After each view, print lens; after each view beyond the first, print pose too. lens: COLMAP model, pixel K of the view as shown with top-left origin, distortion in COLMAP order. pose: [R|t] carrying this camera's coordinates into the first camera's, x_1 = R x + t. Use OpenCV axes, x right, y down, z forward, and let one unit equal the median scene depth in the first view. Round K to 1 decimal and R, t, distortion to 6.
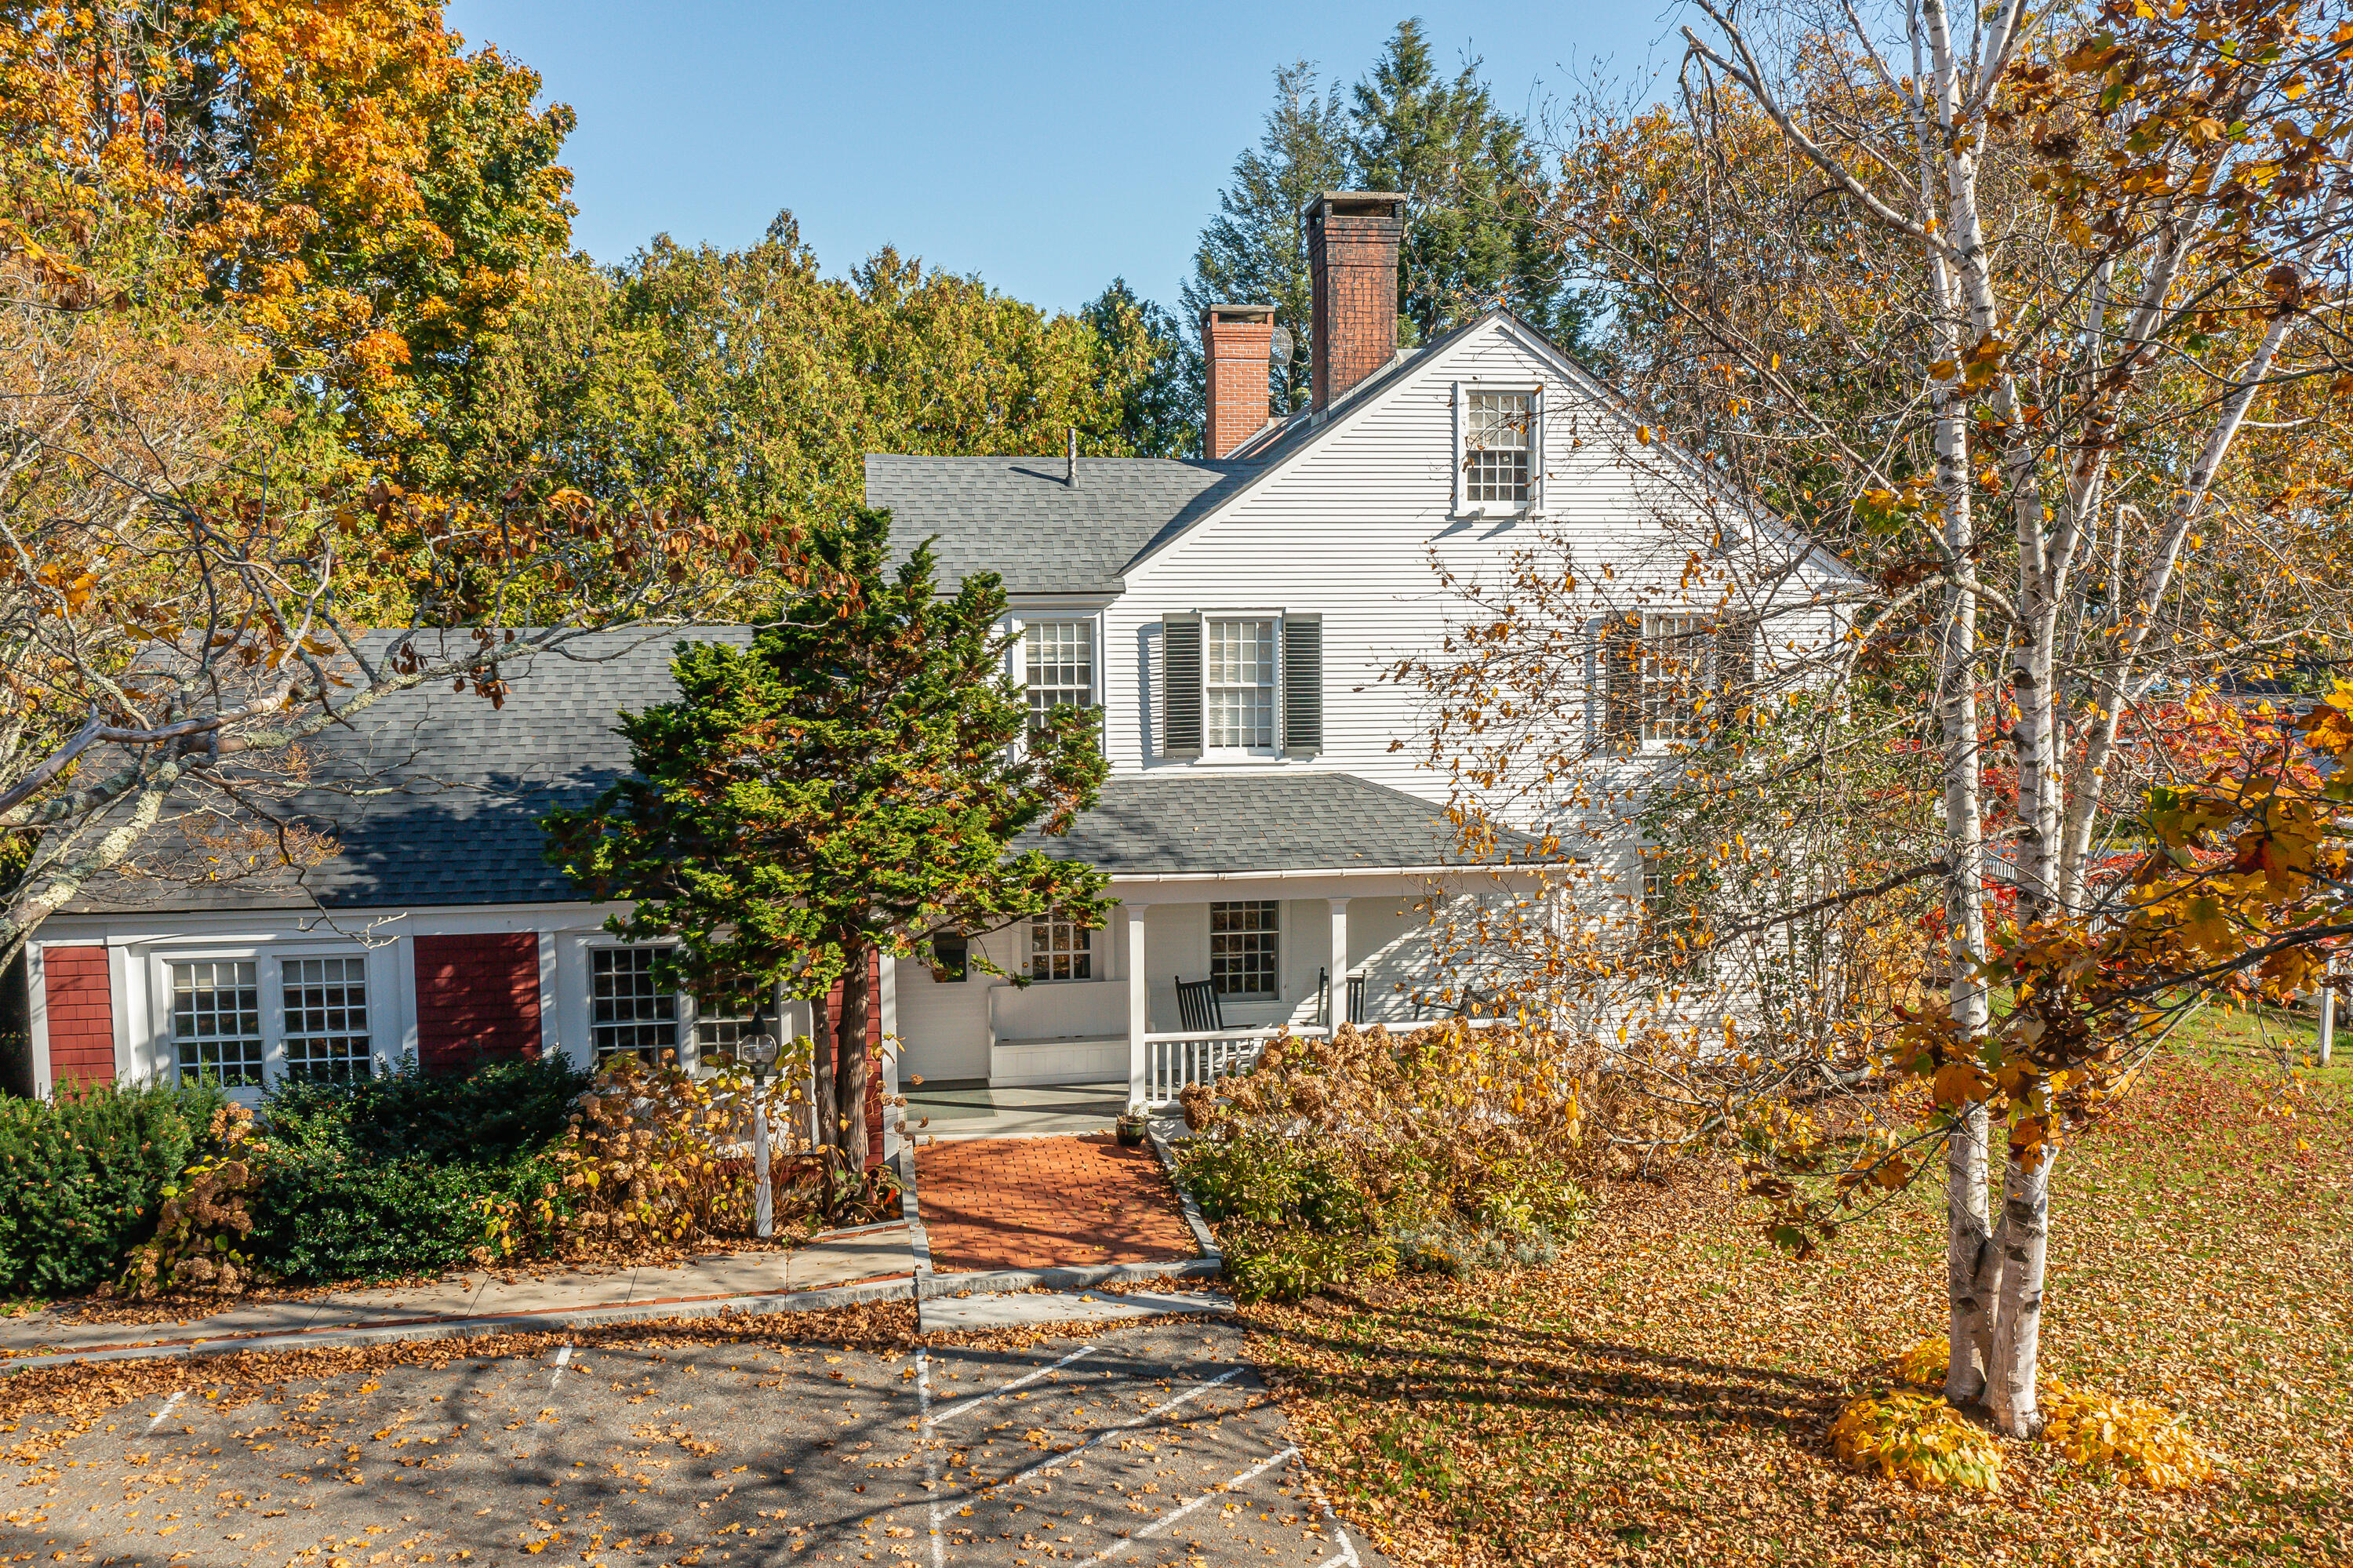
lens RADIAL K [[1856.2, 0, 1159.3], [0, 1856.2, 778.7], [0, 0, 1]] dist [-0.007338, 0.001346]
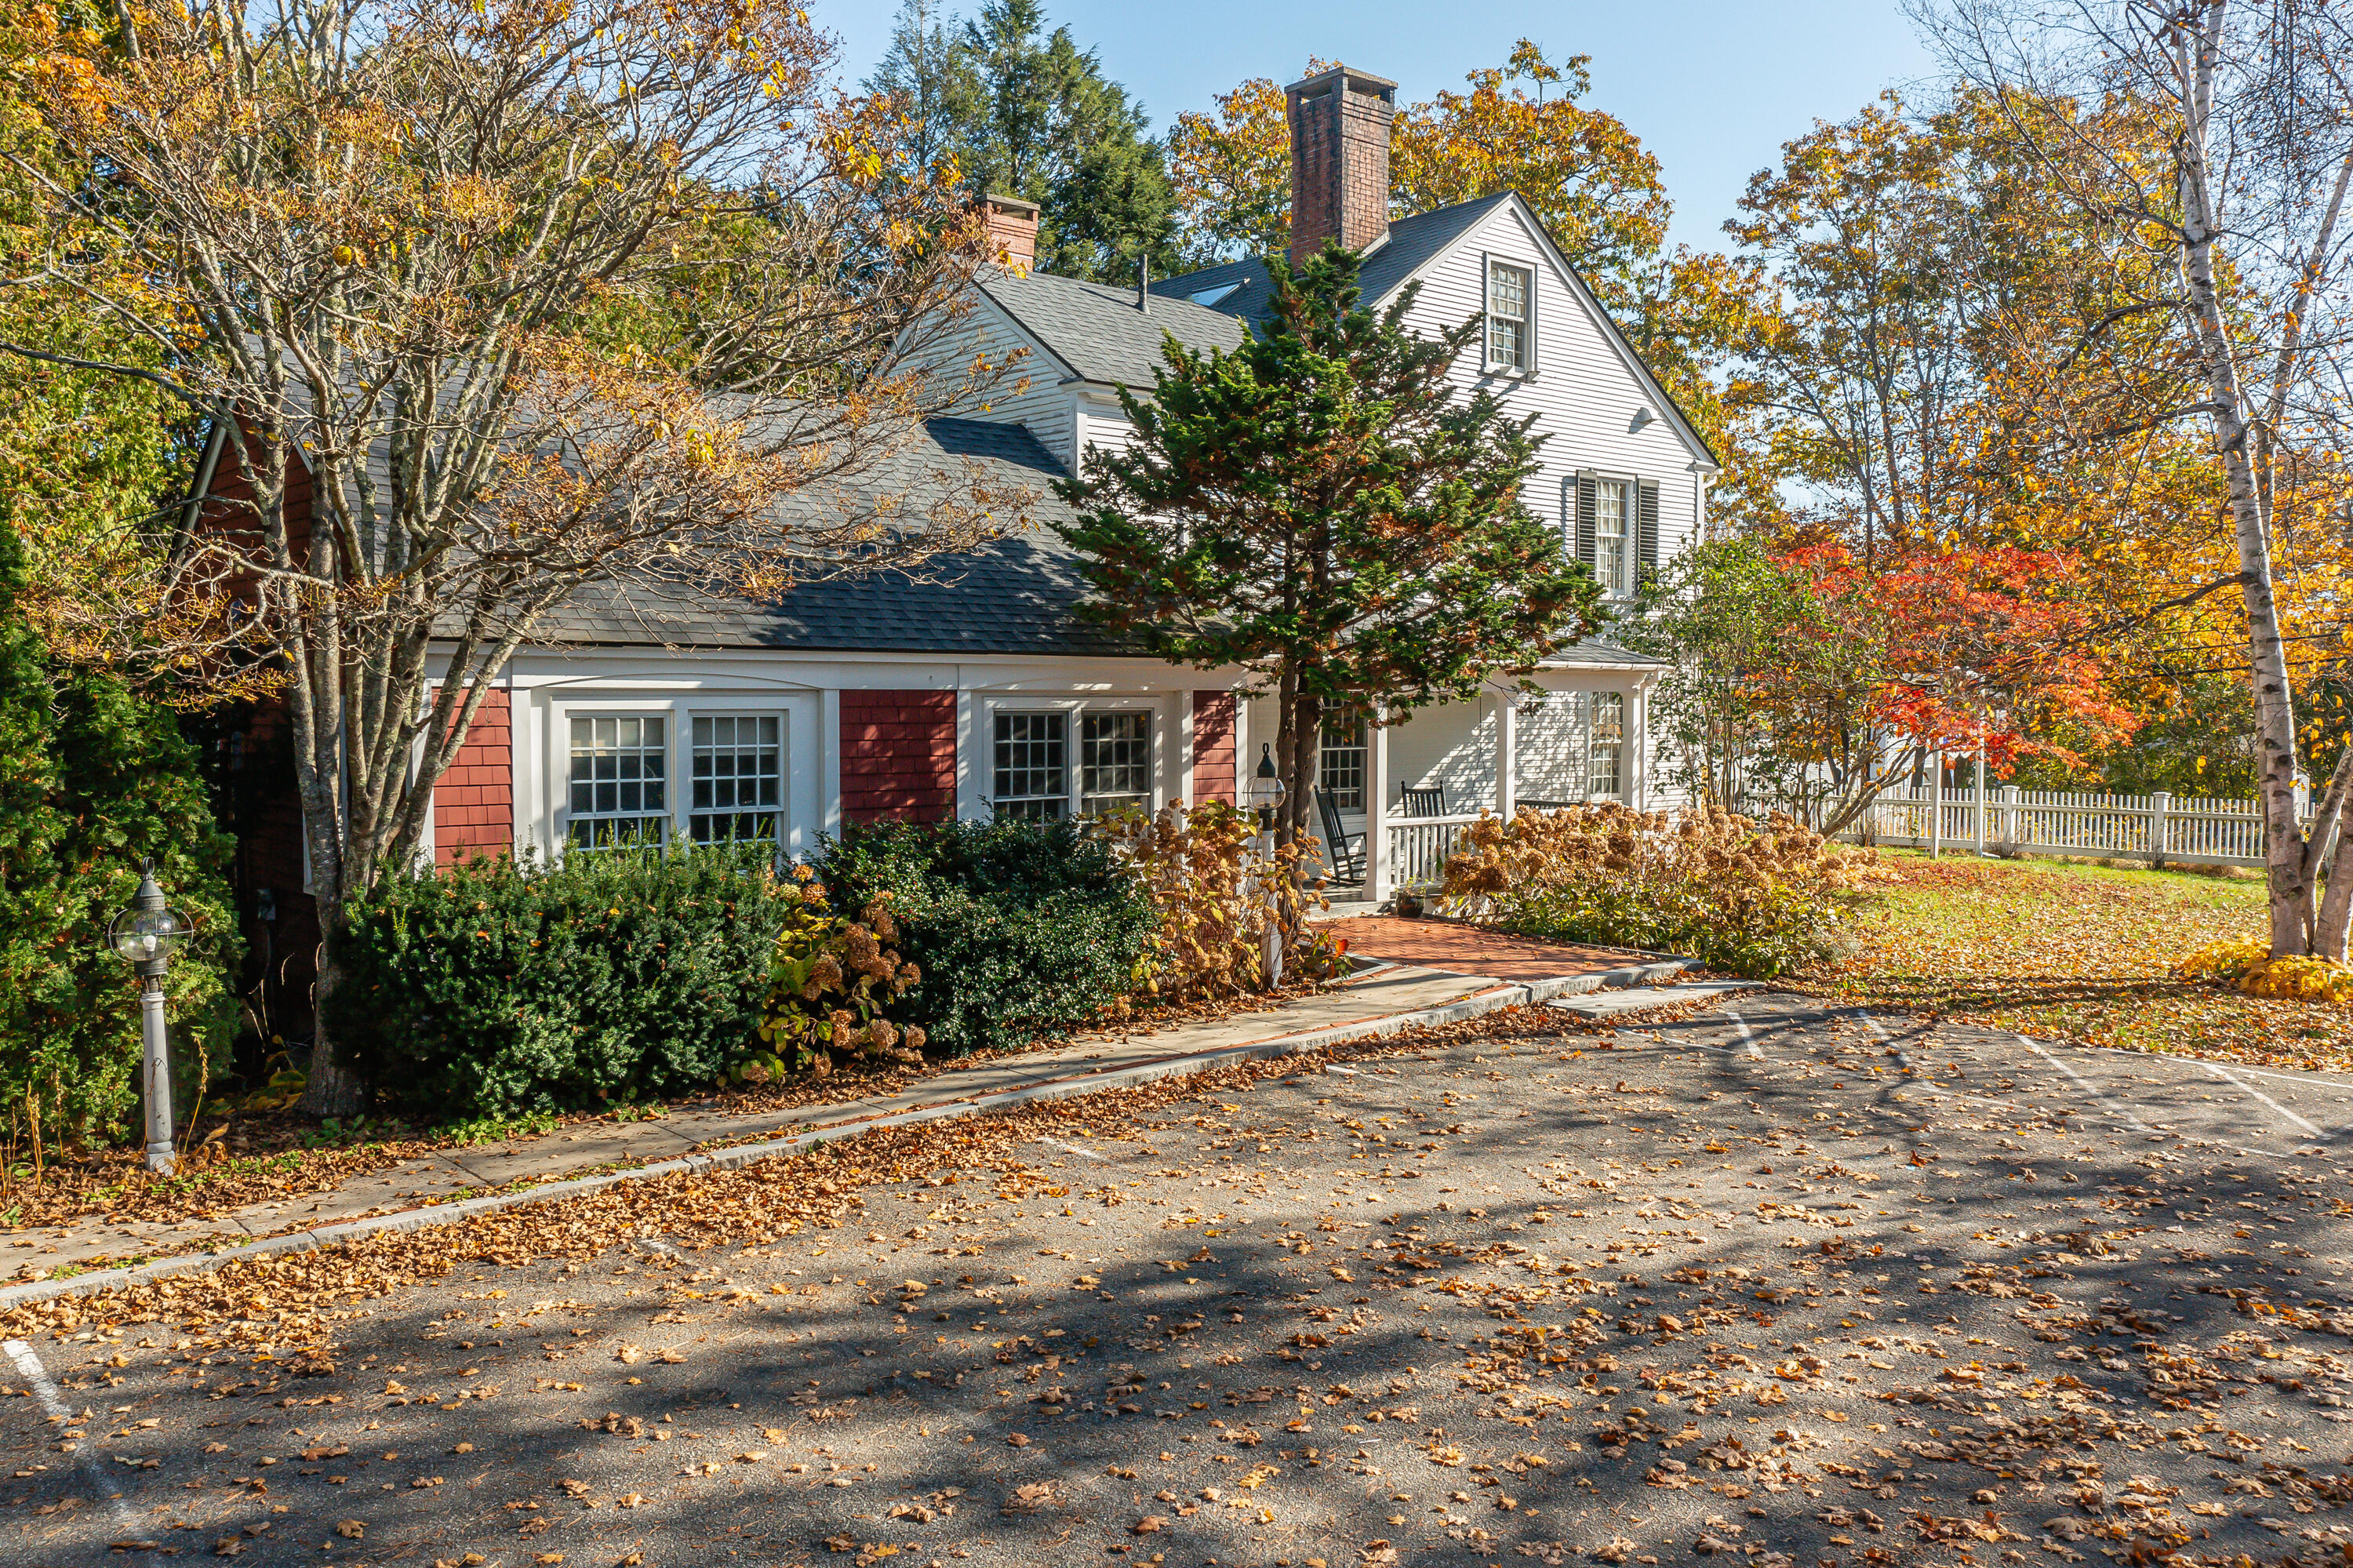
lens RADIAL K [[1856.2, 0, 1179.1], [0, 1856.2, 783.9], [0, 0, 1]] dist [-0.007338, 0.001346]
pose [[0.848242, -0.016896, 0.529339, -0.733814], [0.035717, 0.999040, -0.025346, 0.157806], [-0.528403, 0.040406, 0.848032, 0.205467]]
